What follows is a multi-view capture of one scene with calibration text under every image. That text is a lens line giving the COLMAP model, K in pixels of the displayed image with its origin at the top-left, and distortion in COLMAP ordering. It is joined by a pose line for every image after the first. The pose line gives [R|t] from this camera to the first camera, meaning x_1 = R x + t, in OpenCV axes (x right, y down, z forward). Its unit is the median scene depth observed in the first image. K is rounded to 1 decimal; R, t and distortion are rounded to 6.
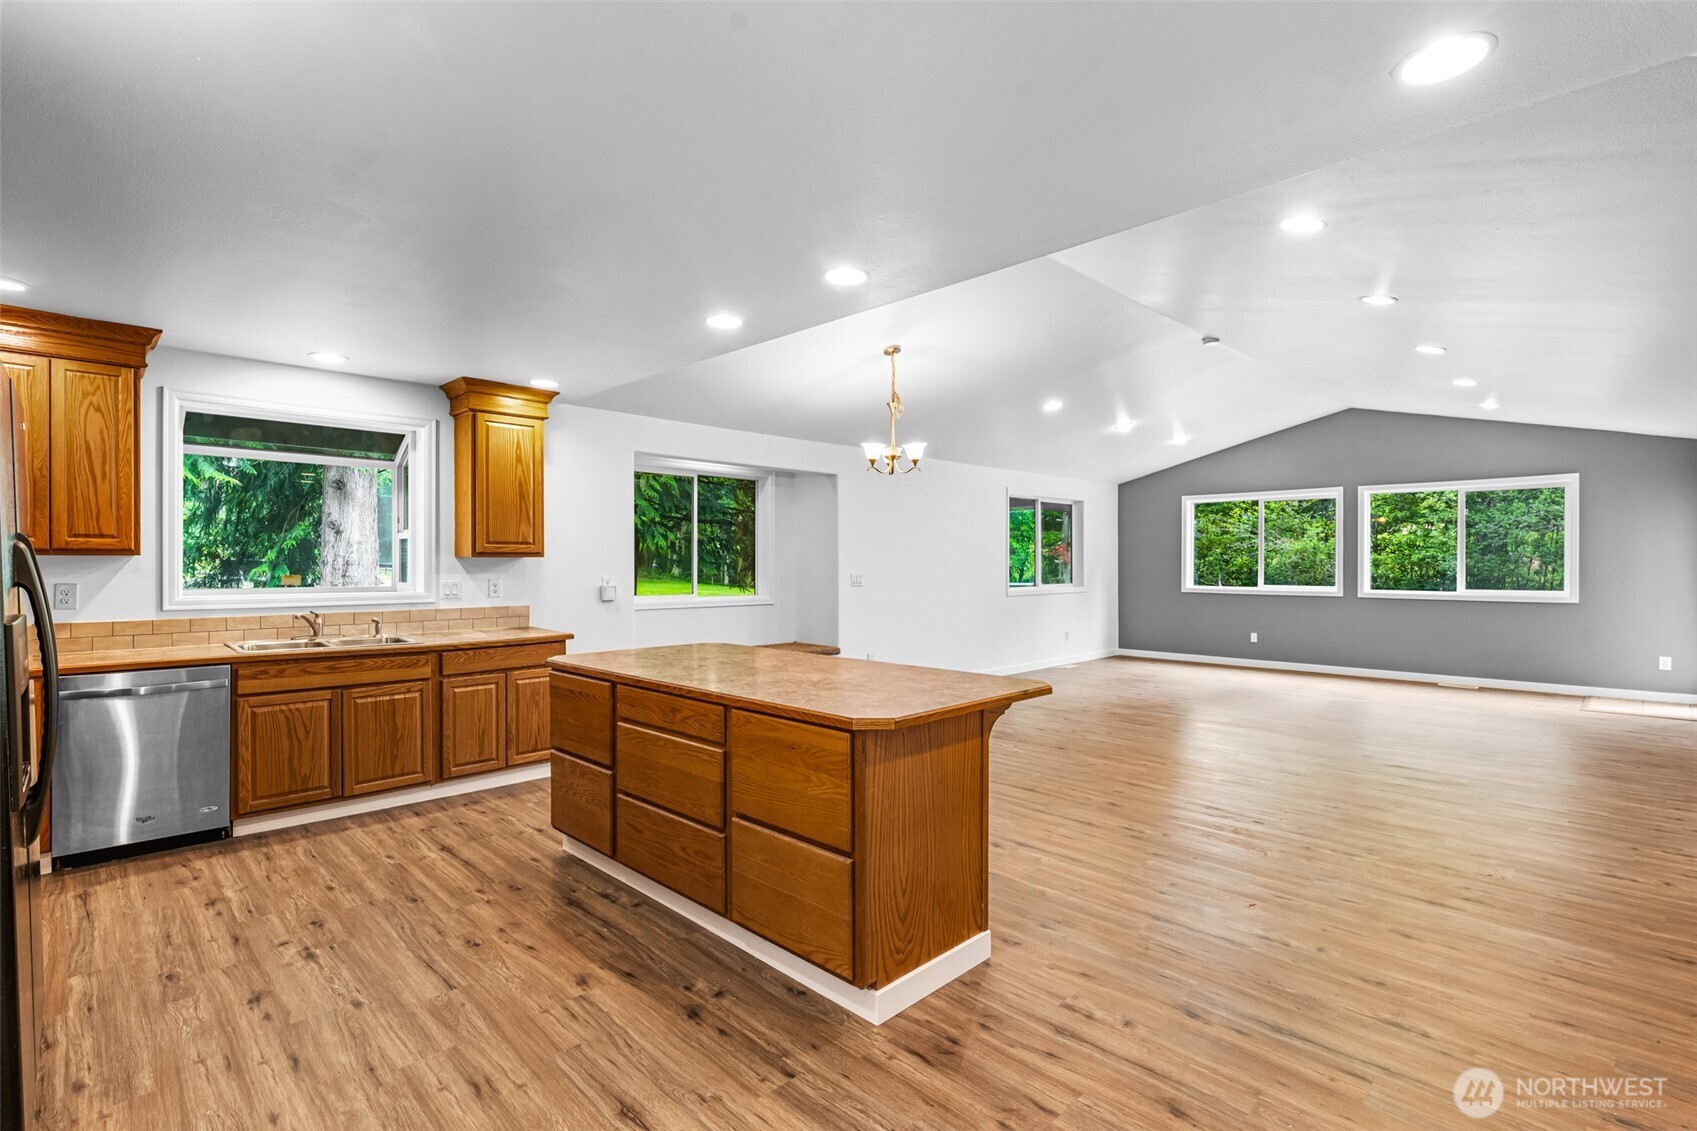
lens RADIAL K [[803.6, 0, 844.5], [0, 803.6, 569.0], [0, 0, 1]] dist [-0.001837, -0.000721]
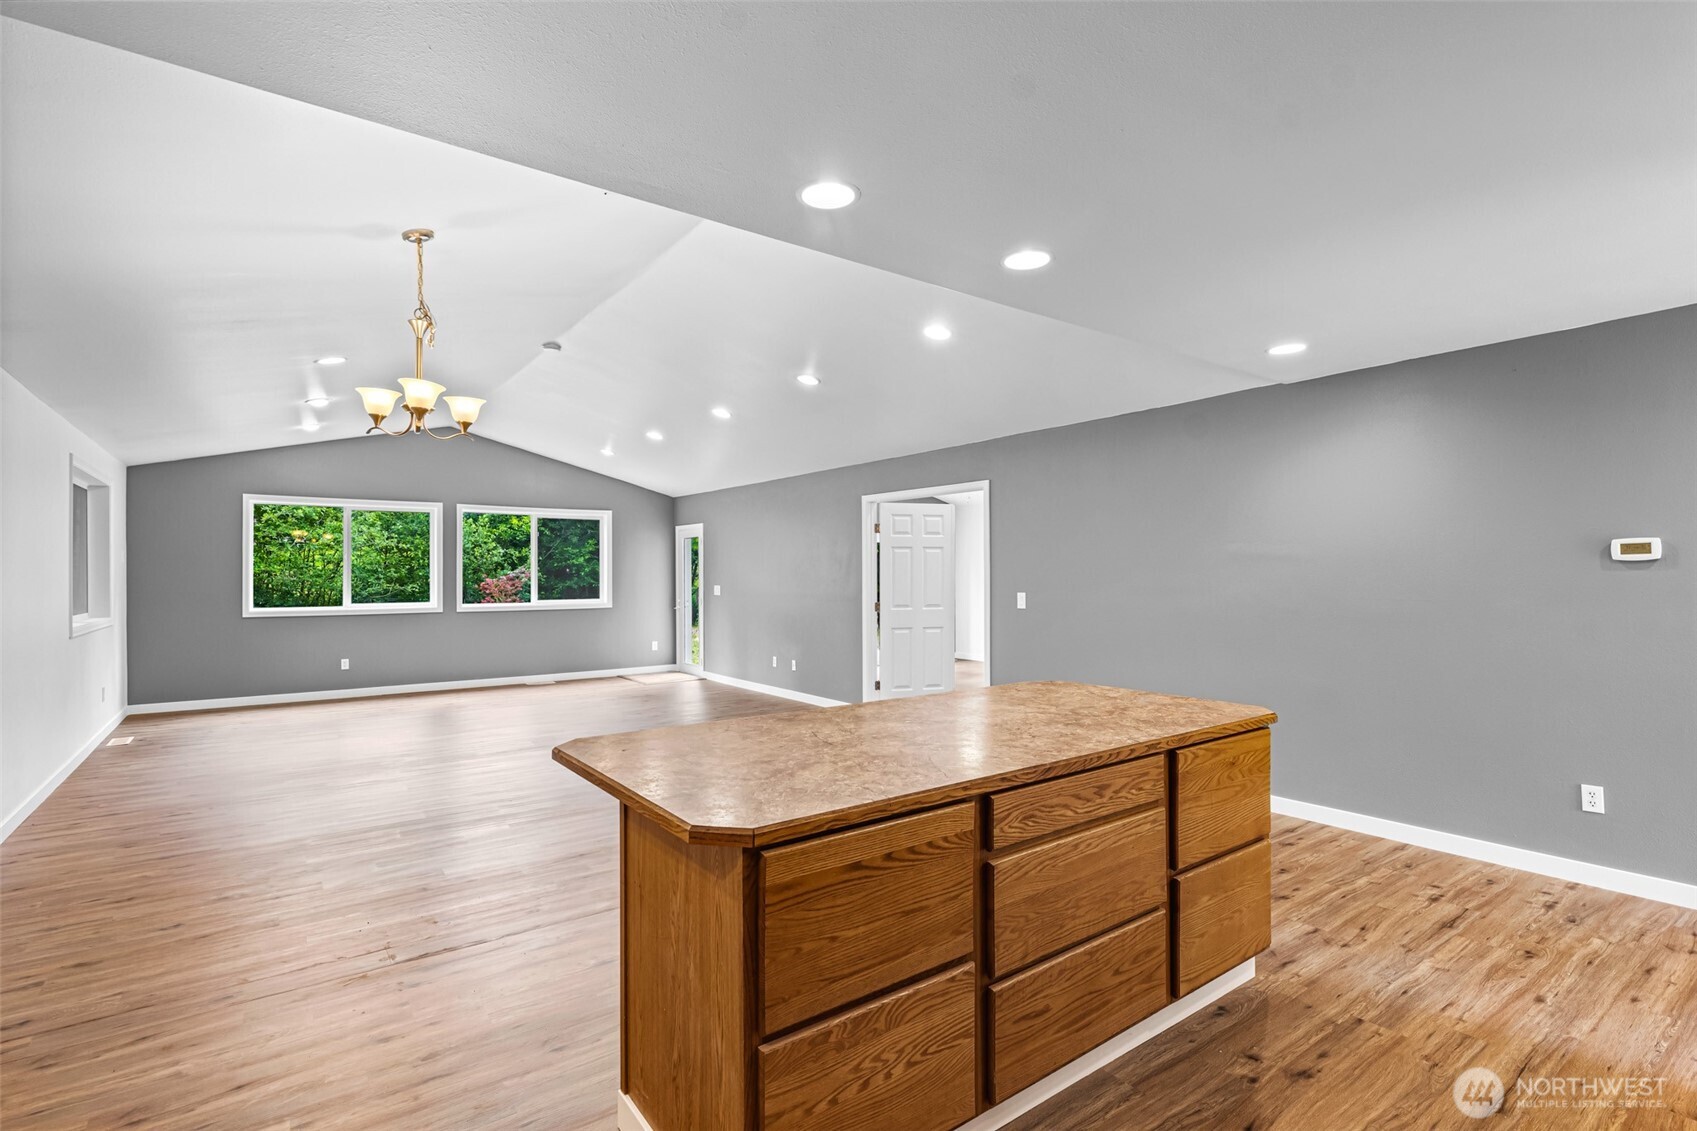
lens RADIAL K [[803.6, 0, 851.1], [0, 803.6, 567.7], [0, 0, 1]] dist [-0.001837, -0.000721]
pose [[0.140194, 0.006726, 0.990101, -0.362578], [0.013035, 0.999878, -0.008638, -0.006548], [-0.990038, 0.014117, 0.140089, 0.426228]]
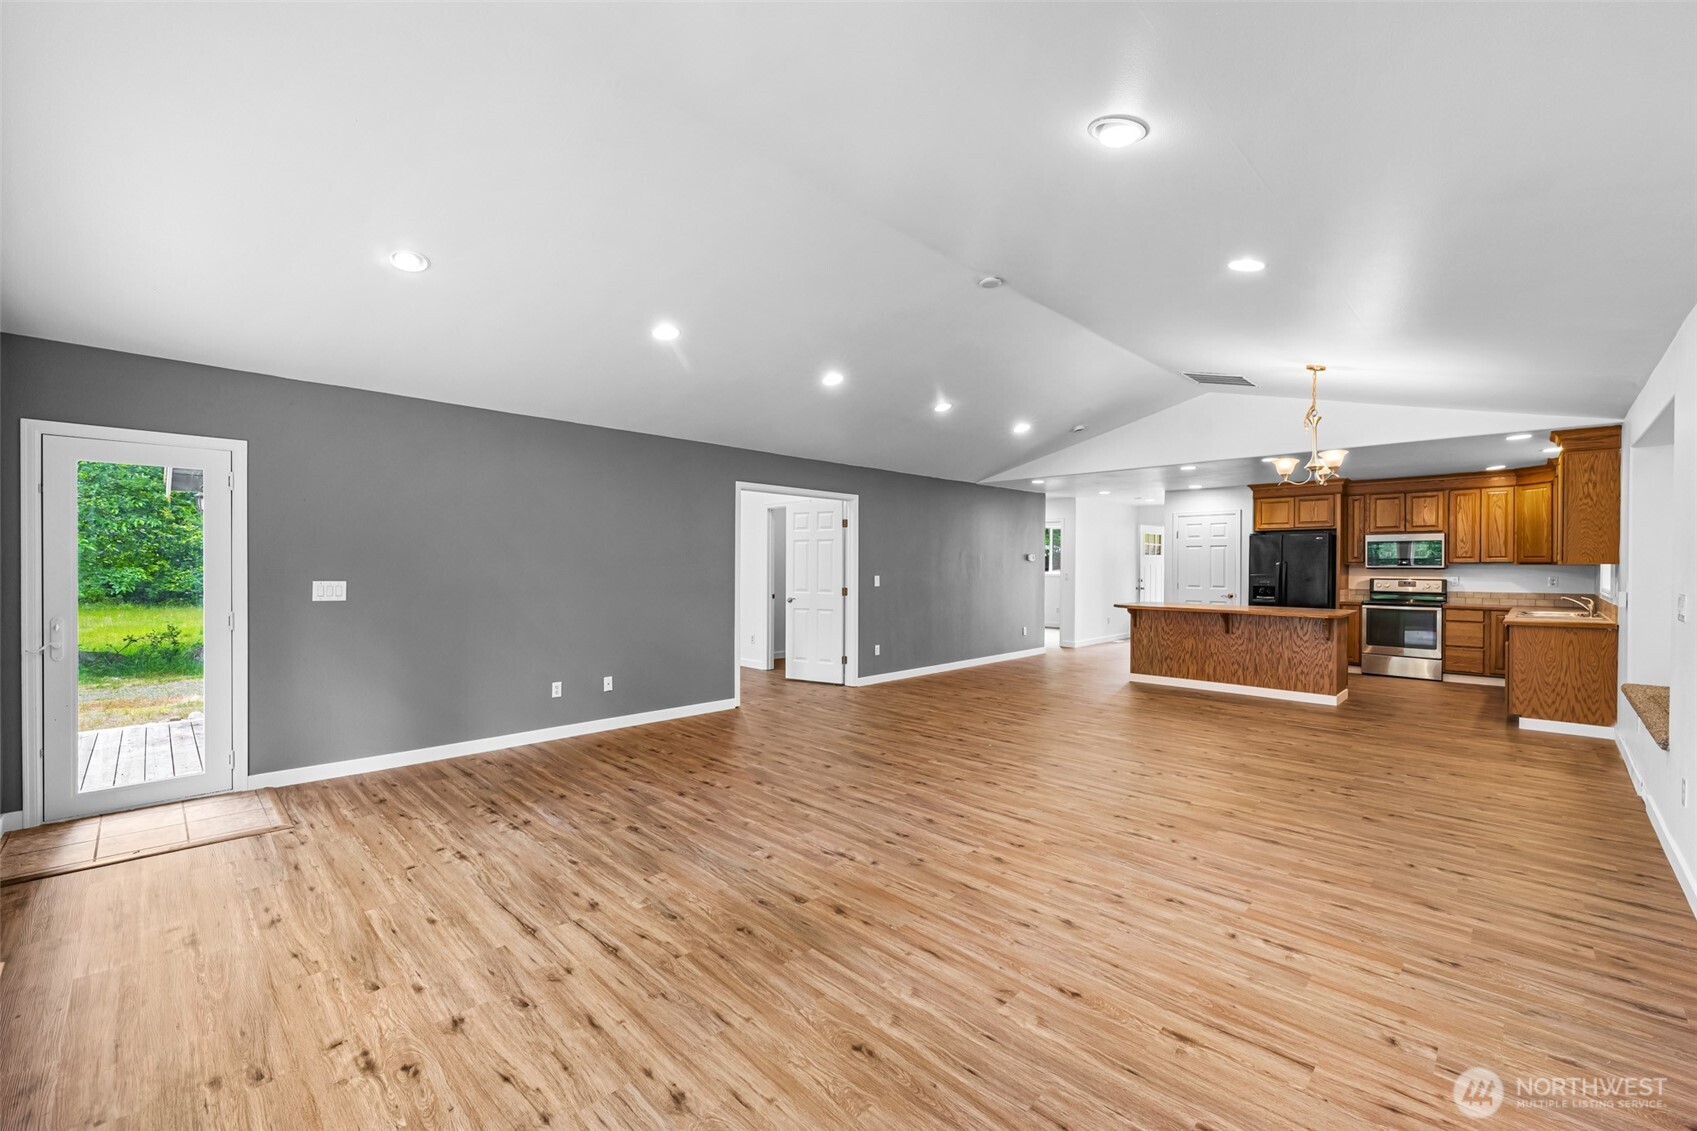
lens RADIAL K [[696.2, 0, 855.7], [0, 696.2, 568.0], [0, 0, 1]] dist [0.003440, 0.000452]
pose [[-0.999884, -0.004675, -0.014471, 0.494409], [-0.004884, 0.999883, 0.014498, -0.013362], [0.014402, 0.014567, -0.999790, 1.398279]]
